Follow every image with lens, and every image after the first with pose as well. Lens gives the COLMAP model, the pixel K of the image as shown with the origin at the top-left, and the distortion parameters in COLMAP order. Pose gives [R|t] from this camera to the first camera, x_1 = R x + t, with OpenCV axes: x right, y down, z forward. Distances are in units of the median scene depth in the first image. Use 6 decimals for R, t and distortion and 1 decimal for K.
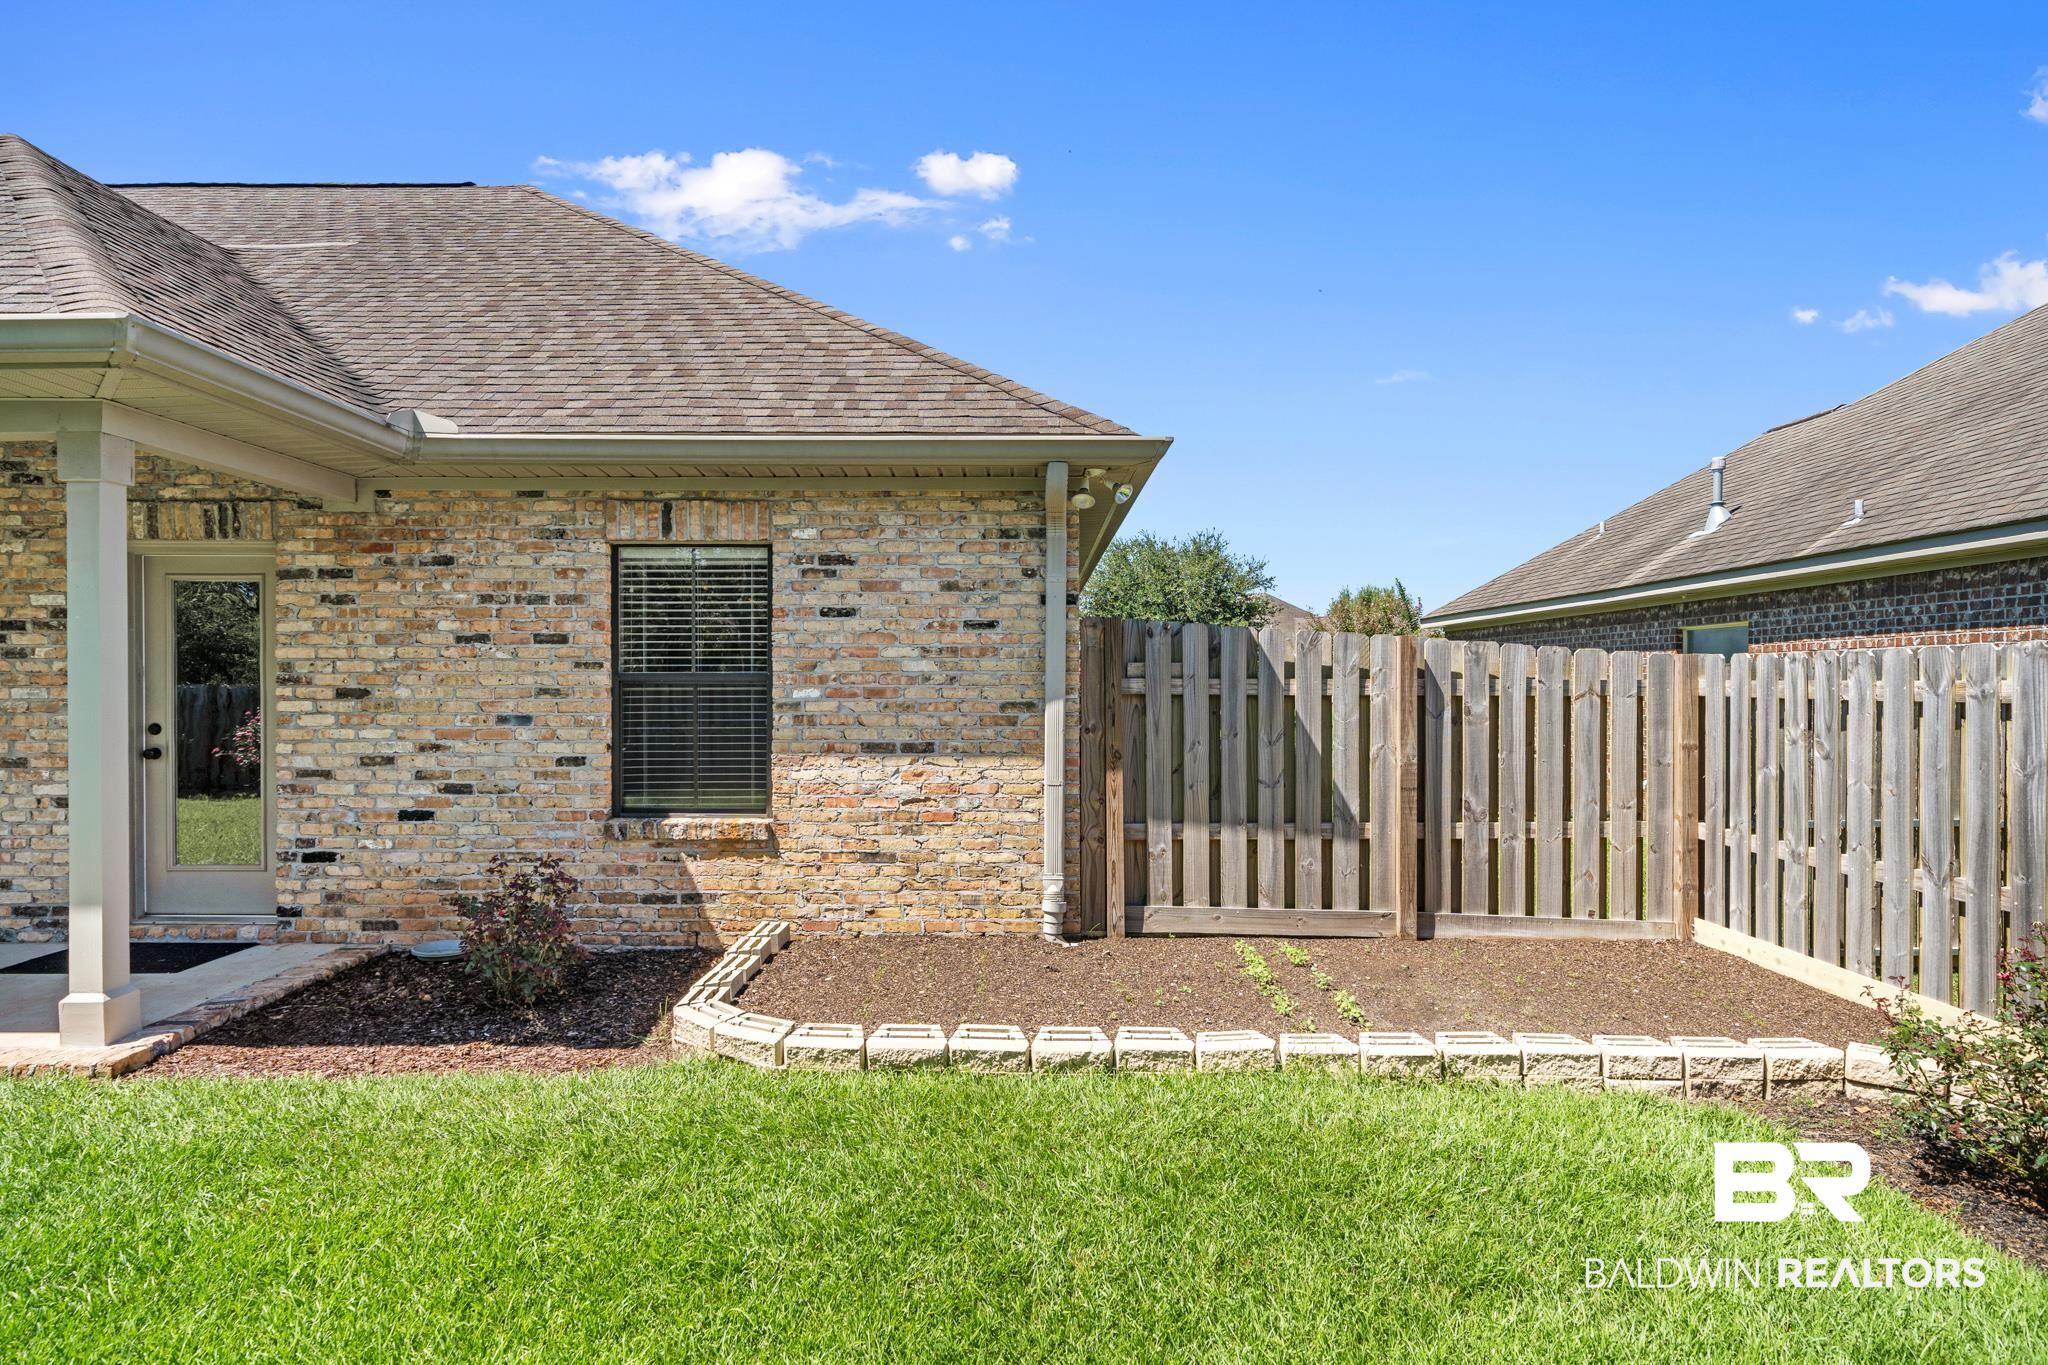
lens RADIAL K [[1136.5, 0, 1022.5], [0, 1136.5, 693.9], [0, 0, 1]] dist [0.001014, 0.000170]
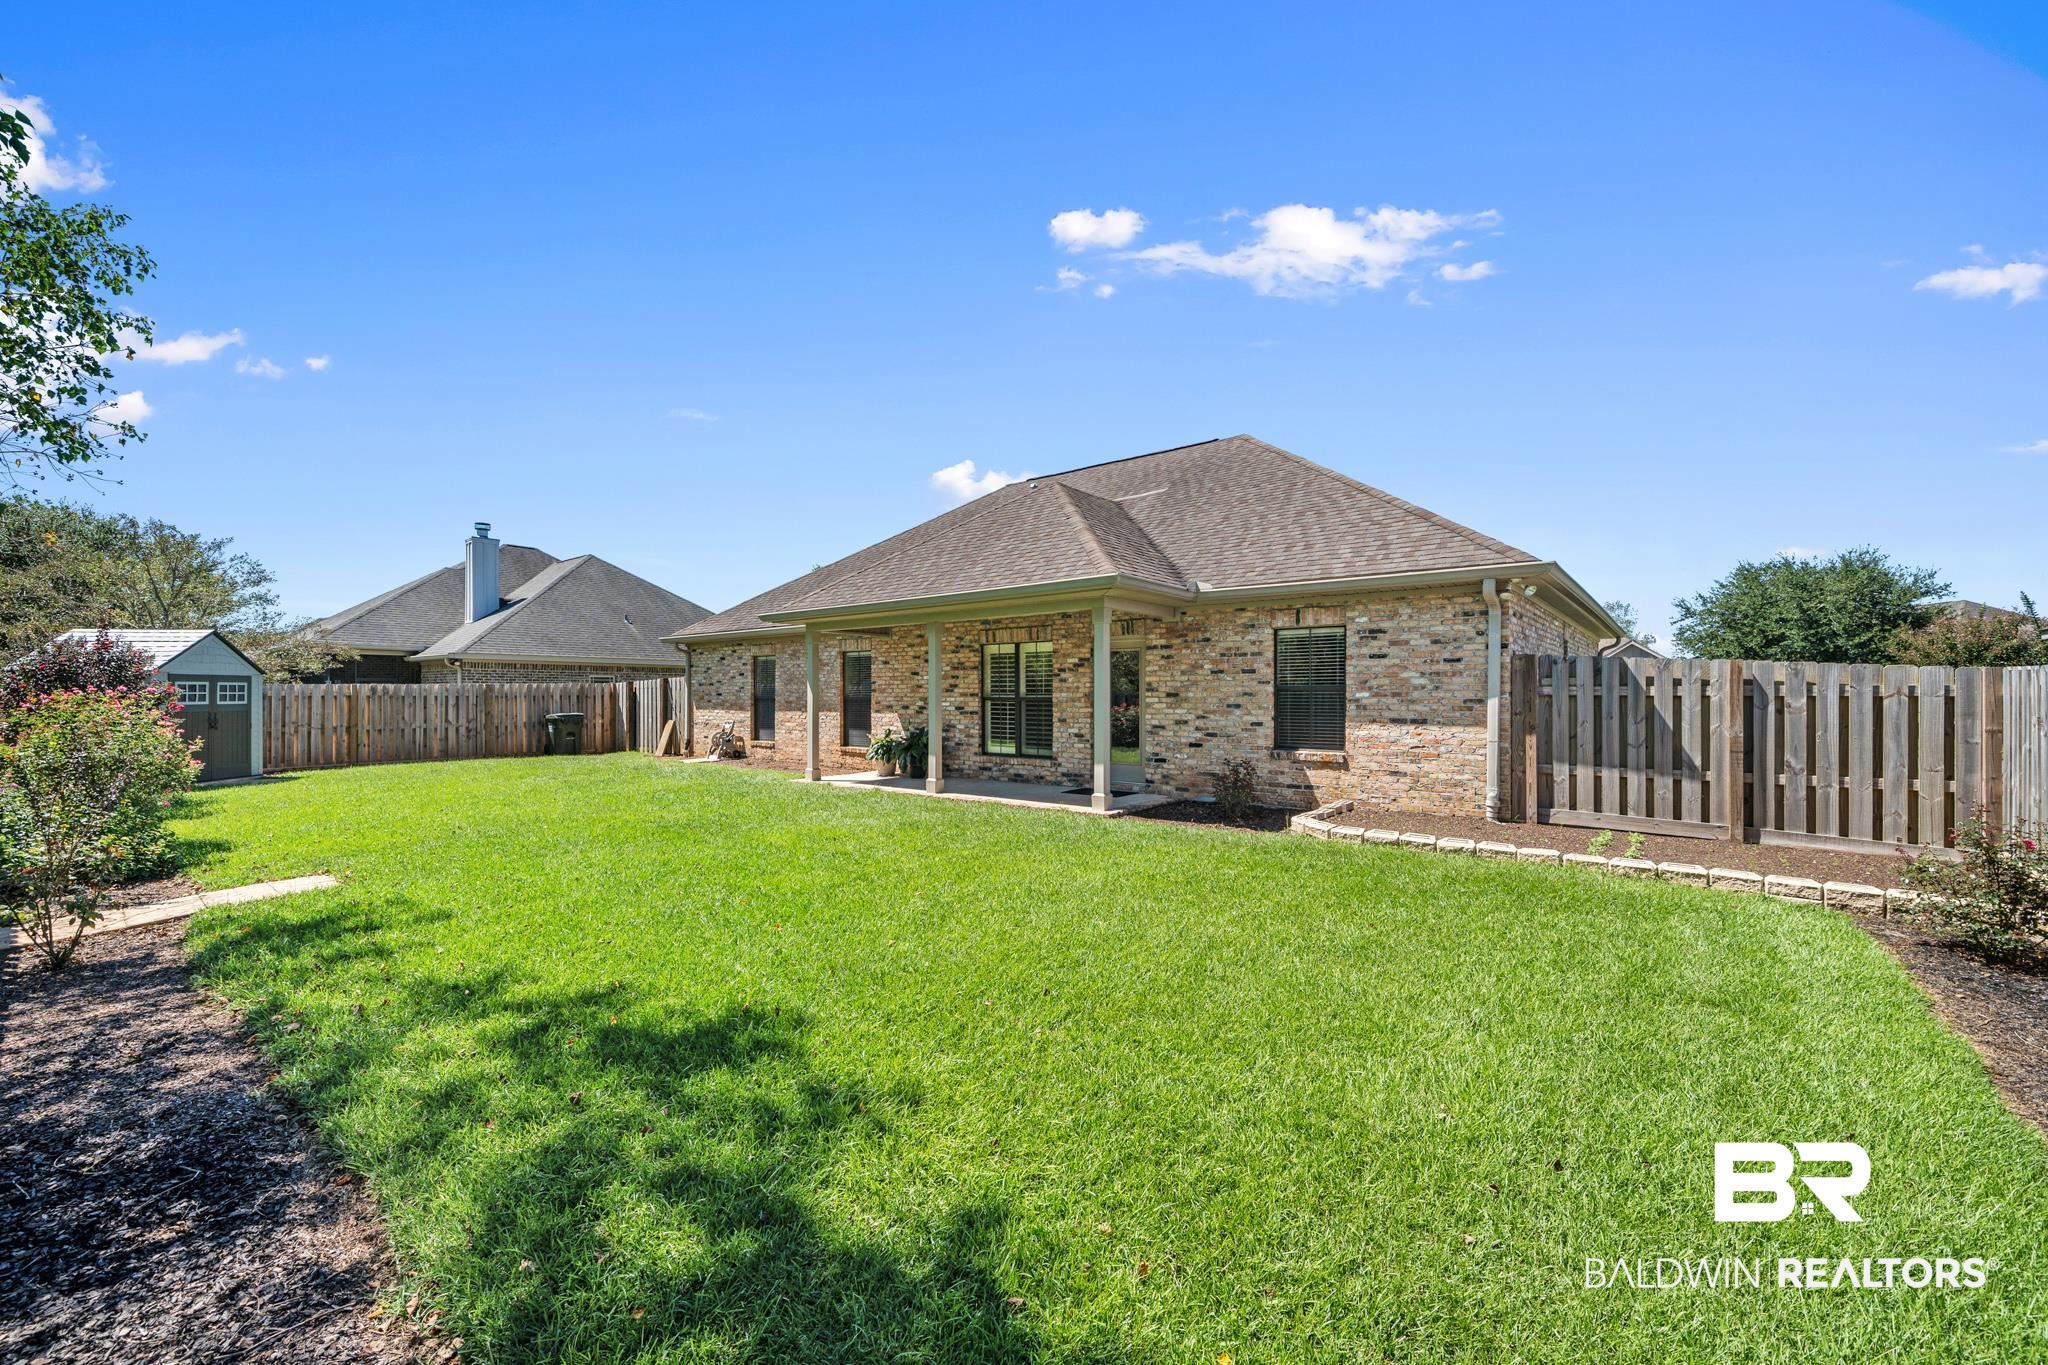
lens RADIAL K [[843.8, 0, 1020.8], [0, 843.8, 694.6], [0, 0, 1]] dist [-0.000786, -0.000429]
pose [[0.779916, -0.001016, -0.625883, 0.299654], [-0.004628, 0.999962, -0.007391, 0.014092], [0.625867, 0.008661, 0.779882, -0.632585]]
